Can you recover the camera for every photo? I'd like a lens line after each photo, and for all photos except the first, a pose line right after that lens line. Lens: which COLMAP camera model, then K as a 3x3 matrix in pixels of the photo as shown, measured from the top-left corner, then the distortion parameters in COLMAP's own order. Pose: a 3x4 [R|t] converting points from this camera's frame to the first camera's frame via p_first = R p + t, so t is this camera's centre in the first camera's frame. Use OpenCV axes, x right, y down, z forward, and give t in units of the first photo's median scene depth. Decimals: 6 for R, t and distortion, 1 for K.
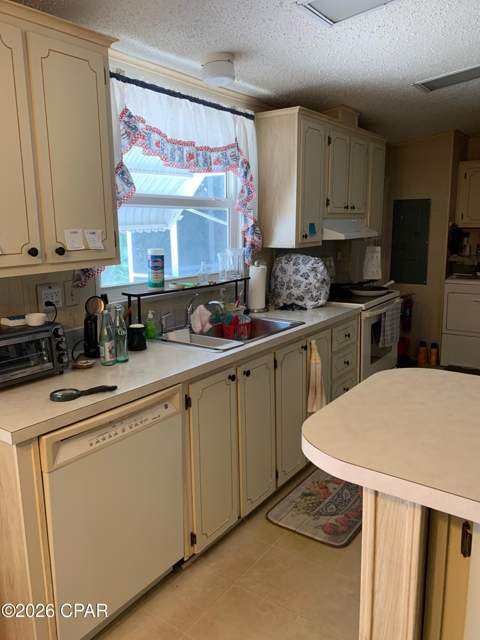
lens RADIAL K [[489.7, 0, 239.3], [0, 489.7, 320.9], [0, 0, 1]] dist [0.024481, -0.050887]
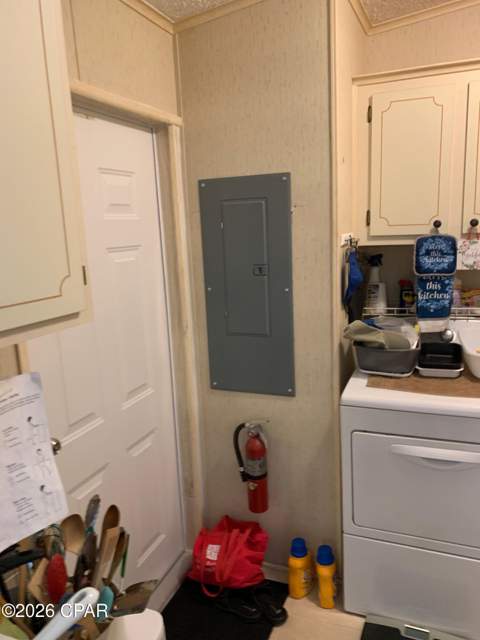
lens RADIAL K [[489.7, 0, 239.1], [0, 489.7, 322.7], [0, 0, 1]] dist [0.024481, -0.050887]
pose [[0.970338, -0.070716, 0.231178, 0.254864], [0.072211, 0.997387, 0.001998, -0.135748], [-0.230715, 0.014755, 0.972909, 0.638442]]
